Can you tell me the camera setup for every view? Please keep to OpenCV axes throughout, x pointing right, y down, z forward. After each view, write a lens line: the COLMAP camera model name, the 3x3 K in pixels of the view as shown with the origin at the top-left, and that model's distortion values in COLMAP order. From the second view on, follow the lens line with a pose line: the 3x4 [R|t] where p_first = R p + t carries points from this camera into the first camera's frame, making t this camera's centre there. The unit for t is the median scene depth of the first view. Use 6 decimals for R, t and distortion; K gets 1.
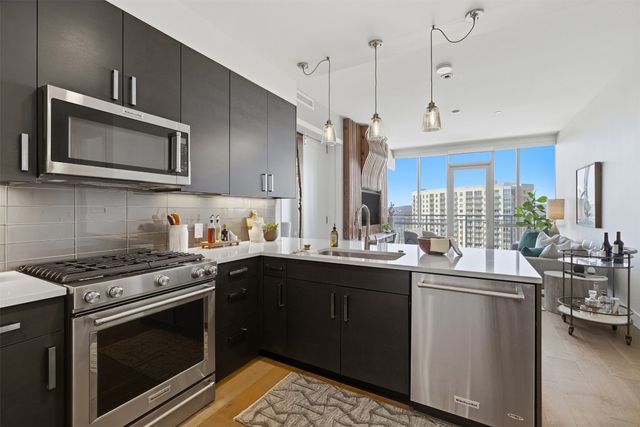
lens RADIAL K [[288.1, 0, 322.3], [0, 288.1, 211.3], [0, 0, 1]] dist [-0.001903, 0.000190]
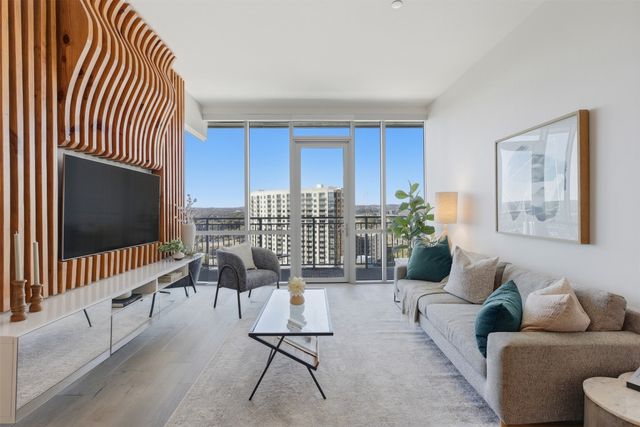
lens RADIAL K [[288.1, 0, 322.3], [0, 288.1, 211.3], [0, 0, 1]] dist [-0.001903, 0.000190]
pose [[0.856037, -0.008473, 0.516846, 0.222220], [0.010059, 0.999949, -0.000267, -0.000148], [-0.516817, 0.005428, 0.856078, 0.572229]]
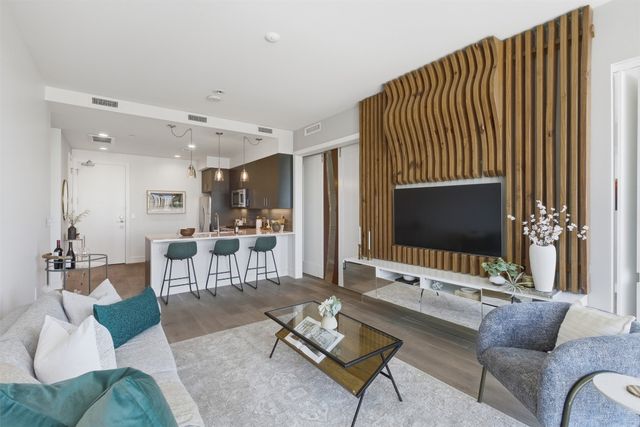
lens RADIAL K [[288.1, 0, 322.3], [0, 288.1, 211.3], [0, 0, 1]] dist [-0.001903, 0.000190]
pose [[-0.402049, 0.004182, -0.915609, 0.784050], [-0.006039, 0.999956, 0.007219, -0.023917], [0.915598, 0.008431, -0.402006, 1.120196]]
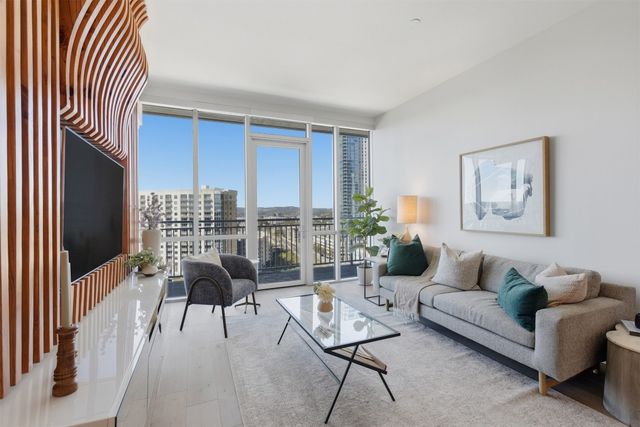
lens RADIAL K [[284.3, 0, 320.2], [0, 284.3, 211.8], [0, 0, 1]] dist [-0.000796, 0.000006]
pose [[0.602277, -0.007427, 0.798253, 0.082299], [0.014788, 0.999889, -0.001854, -0.002088], [-0.798151, 0.012921, 0.602320, 0.725666]]
